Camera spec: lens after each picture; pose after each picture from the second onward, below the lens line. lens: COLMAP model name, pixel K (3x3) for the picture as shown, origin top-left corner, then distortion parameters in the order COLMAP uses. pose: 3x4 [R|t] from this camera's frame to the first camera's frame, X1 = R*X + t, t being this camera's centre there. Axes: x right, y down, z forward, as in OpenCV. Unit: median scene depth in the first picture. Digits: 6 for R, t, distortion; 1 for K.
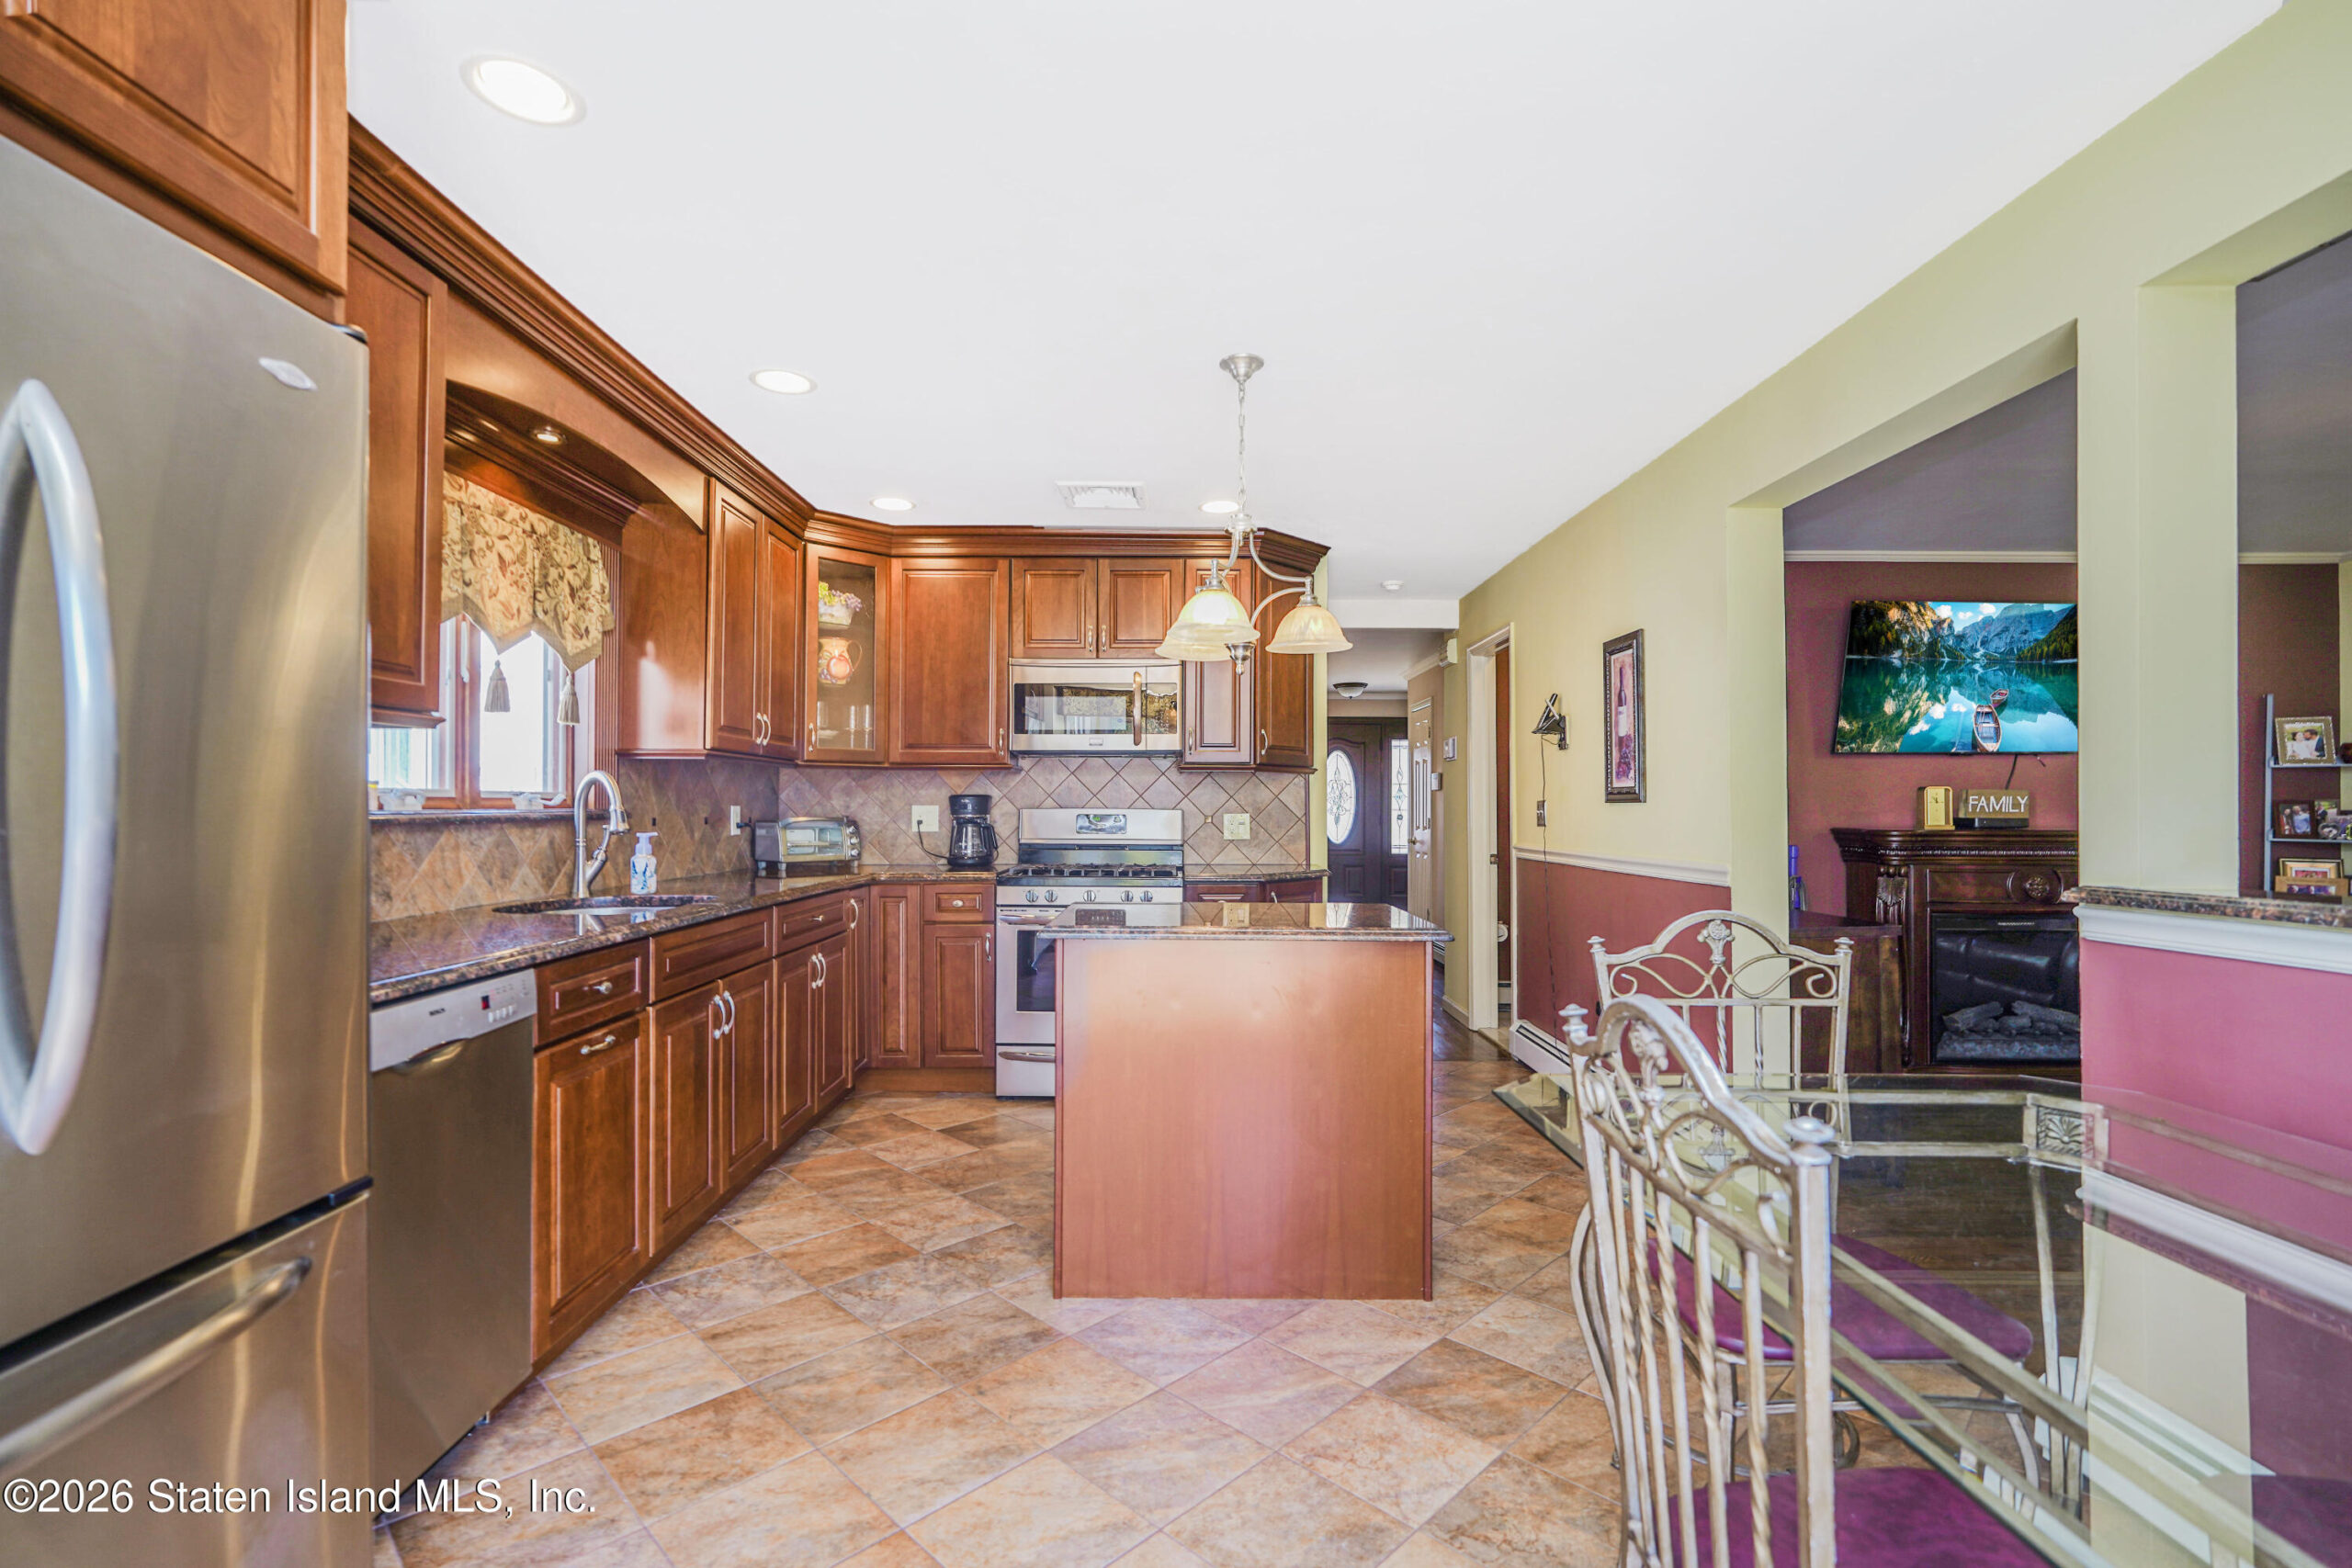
lens RADIAL K [[1053.2, 0, 1176.3], [0, 1053.2, 796.0], [0, 0, 1]] dist [0.072199, -0.049660]
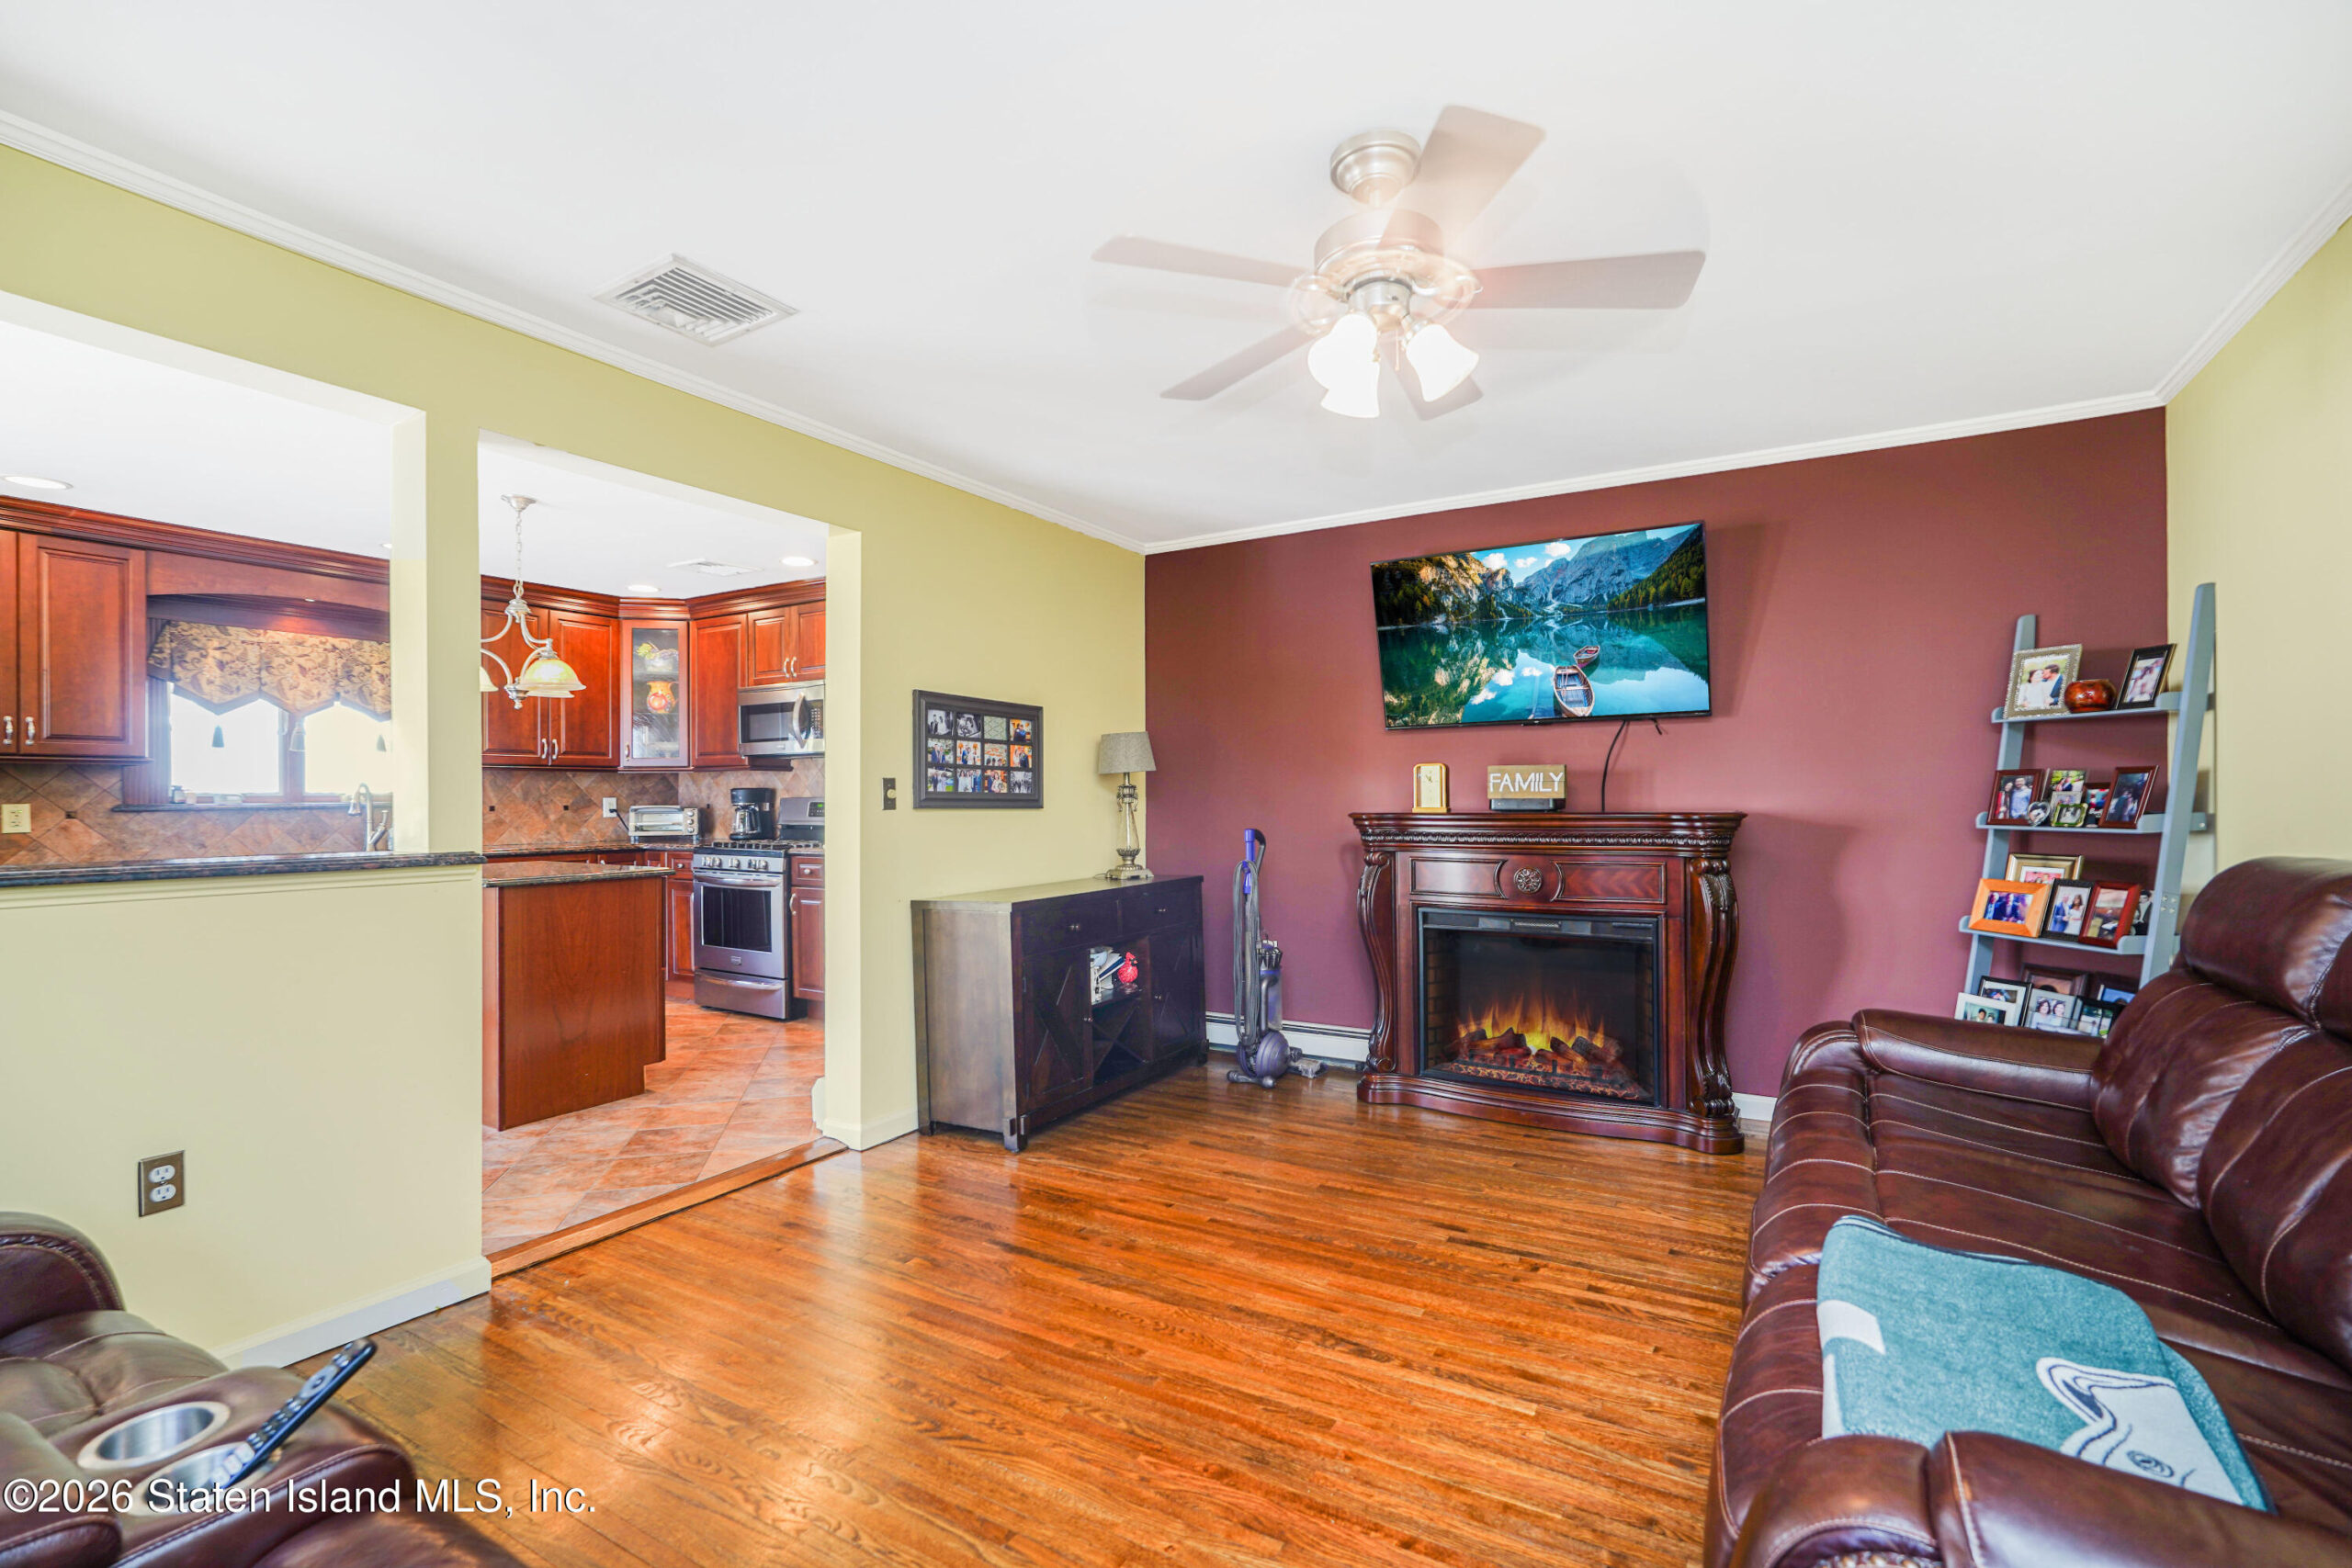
lens RADIAL K [[1053.2, 0, 1176.3], [0, 1053.2, 796.0], [0, 0, 1]] dist [0.072199, -0.049660]
pose [[0.848382, -0.009535, -0.529298, 0.945439], [0.016433, 0.999830, 0.008329, 0.006206], [0.529129, -0.015764, 0.848395, 0.123180]]
